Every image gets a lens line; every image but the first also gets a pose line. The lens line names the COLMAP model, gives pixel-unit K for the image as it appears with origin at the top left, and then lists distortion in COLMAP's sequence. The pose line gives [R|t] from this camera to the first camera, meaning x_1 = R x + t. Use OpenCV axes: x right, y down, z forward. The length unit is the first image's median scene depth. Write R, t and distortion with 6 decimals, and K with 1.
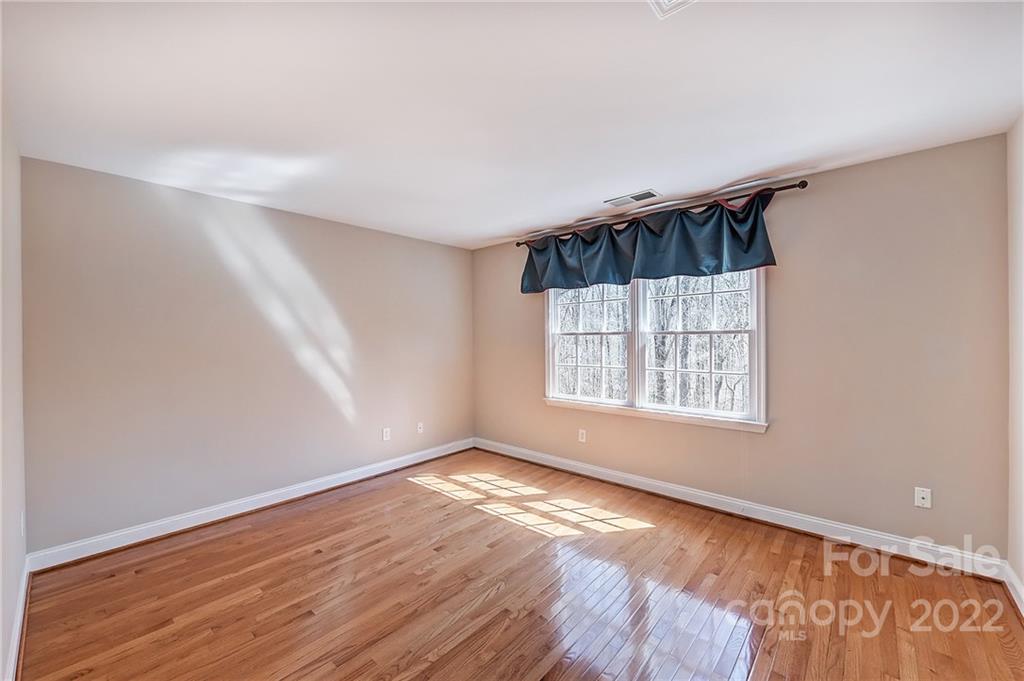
lens RADIAL K [[400.6, 0, 512.2], [0, 400.6, 338.1], [0, 0, 1]] dist [-0.000021, 0.000348]
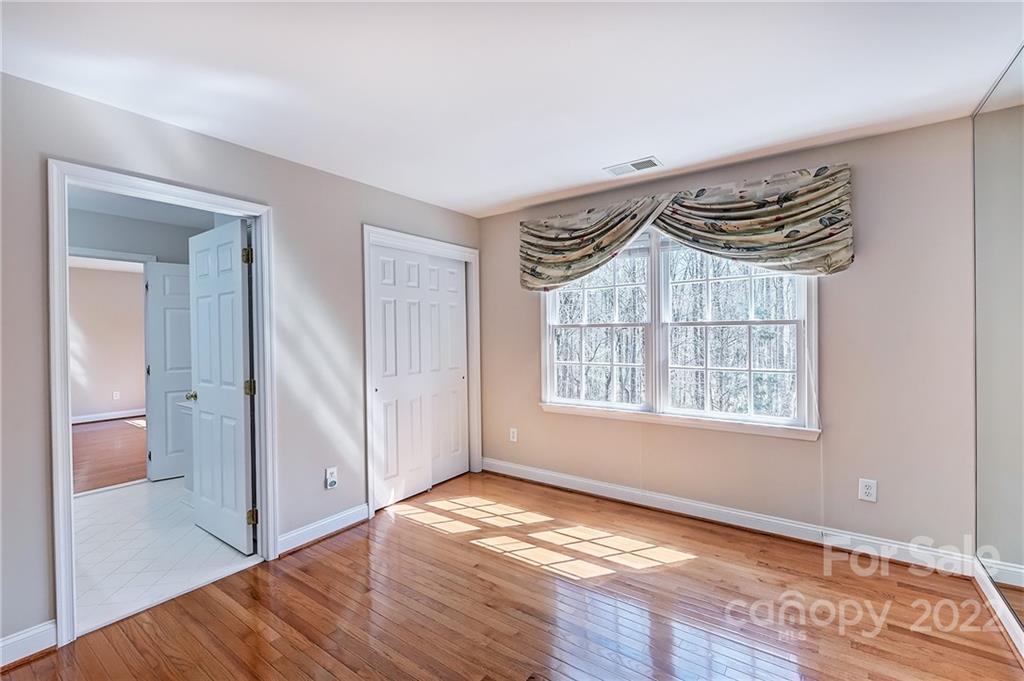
lens RADIAL K [[454.1, 0, 510.2], [0, 454.1, 339.4], [0, 0, 1]] dist [0.019547, -0.000314]
pose [[0.994311, -0.008877, 0.106142, -0.102060], [0.007047, 0.999820, 0.017605, -0.000077], [-0.106279, -0.016757, 0.994195, 0.089619]]
